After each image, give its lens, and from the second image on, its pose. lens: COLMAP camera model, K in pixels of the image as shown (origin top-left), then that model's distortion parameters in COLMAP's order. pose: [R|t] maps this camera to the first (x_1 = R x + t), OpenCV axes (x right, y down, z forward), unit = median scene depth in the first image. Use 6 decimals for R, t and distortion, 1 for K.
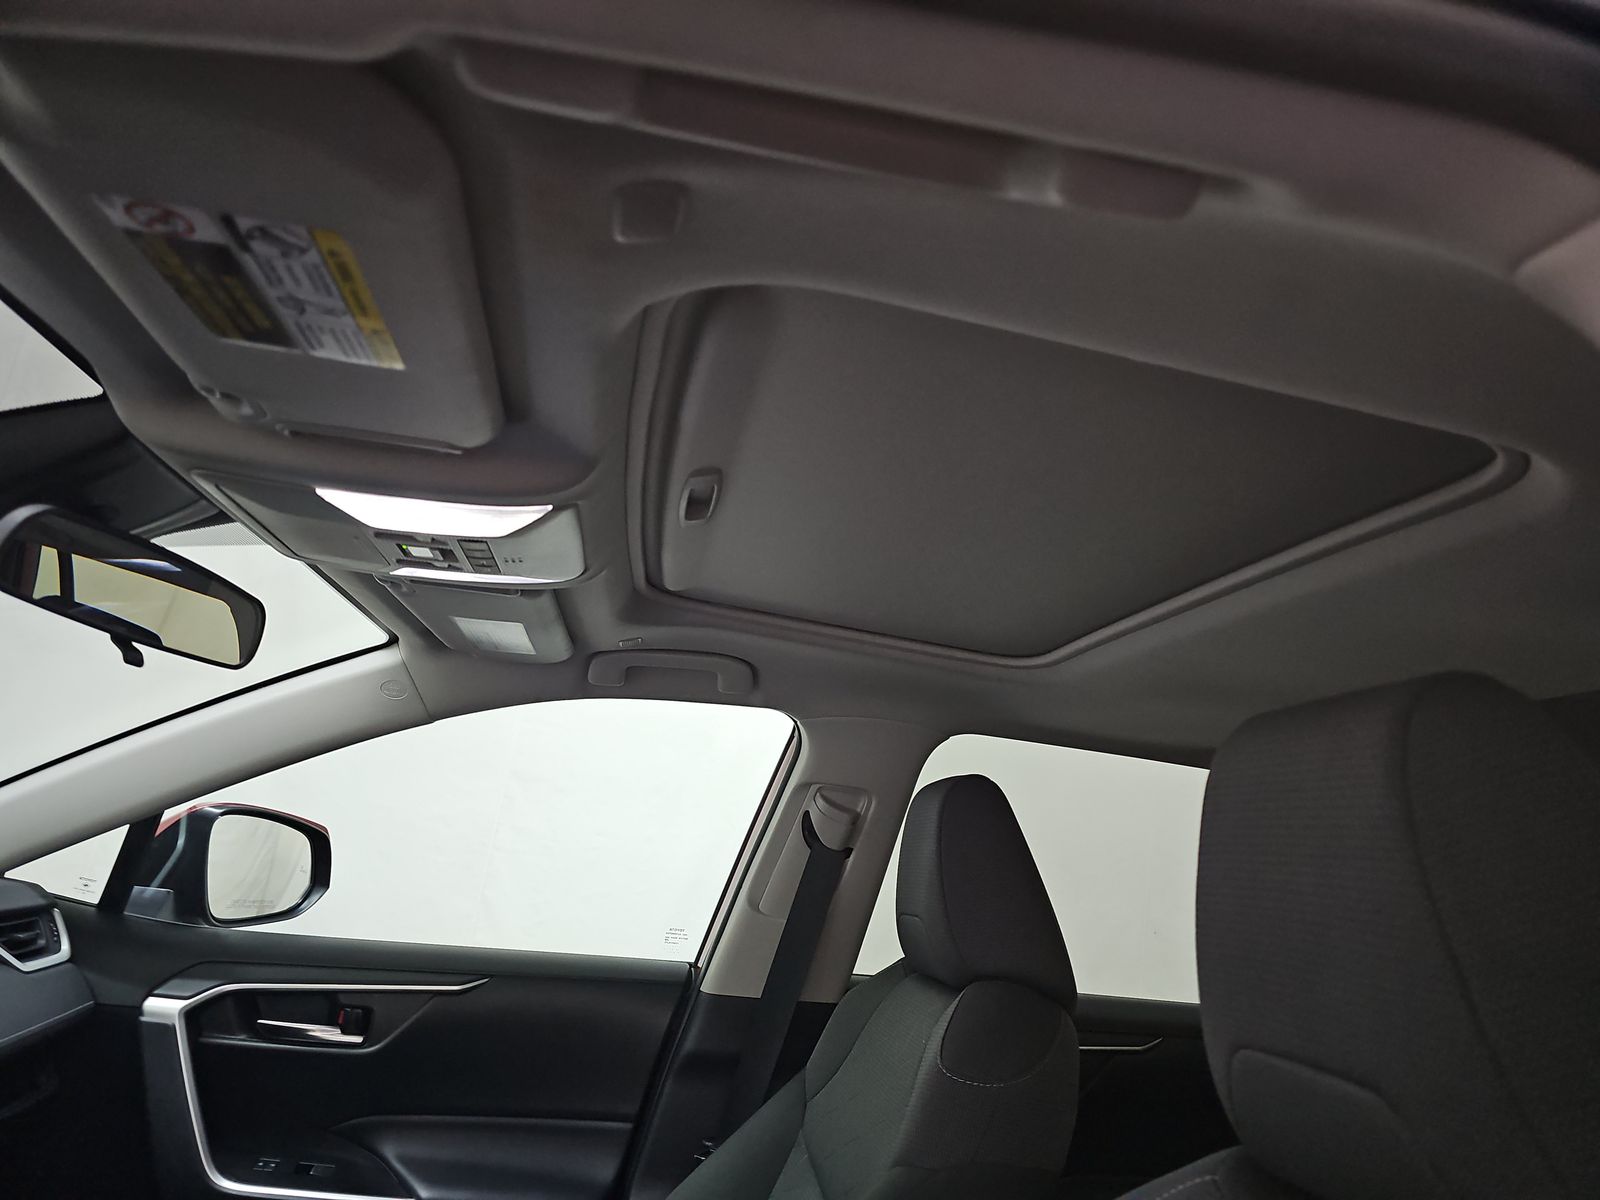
lens RADIAL K [[1054.6, 0, 790.8], [0, 1054.6, 592.3], [0, 0, 1]] dist [0.057019, -0.052334]
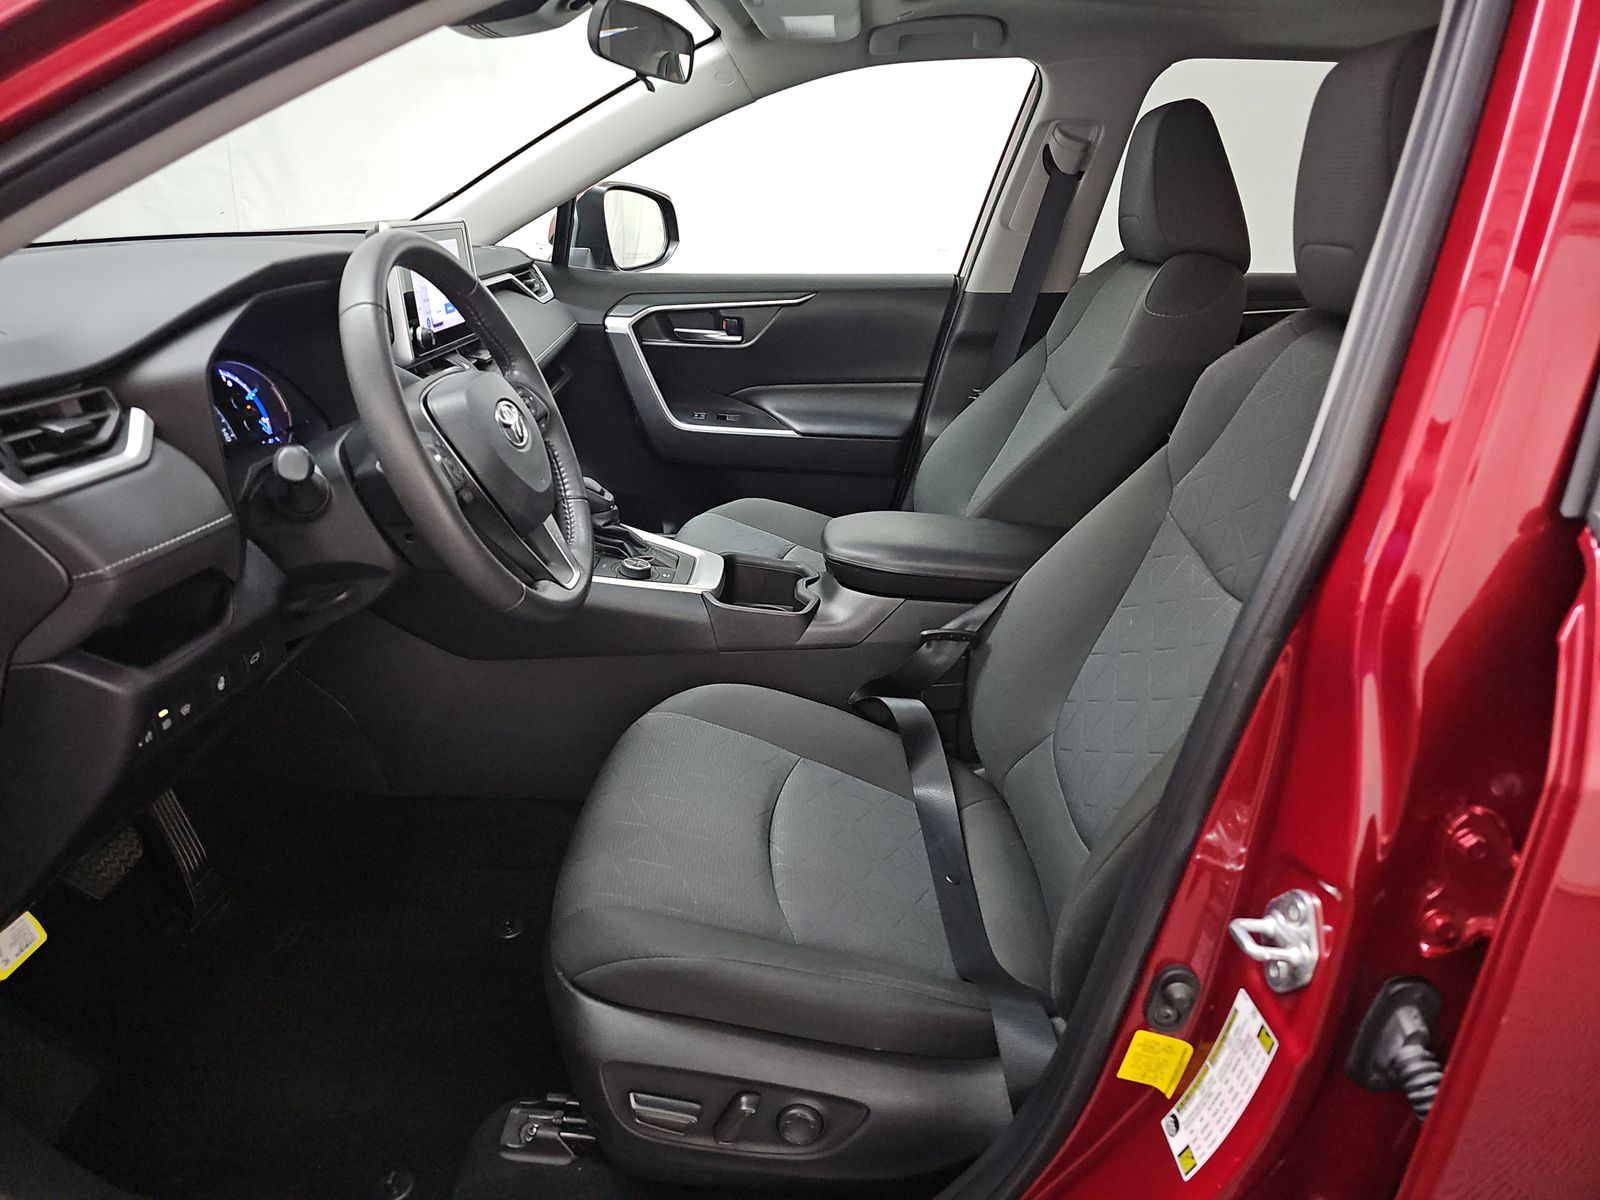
lens RADIAL K [[1054.6, 0, 790.8], [0, 1054.6, 592.3], [0, 0, 1]] dist [0.057019, -0.052334]
pose [[0.979784, -0.020547, -0.198999, -0.043073], [0.127851, 0.829385, 0.543851, -0.081072], [0.153872, -0.558299, 0.815246, -0.385096]]
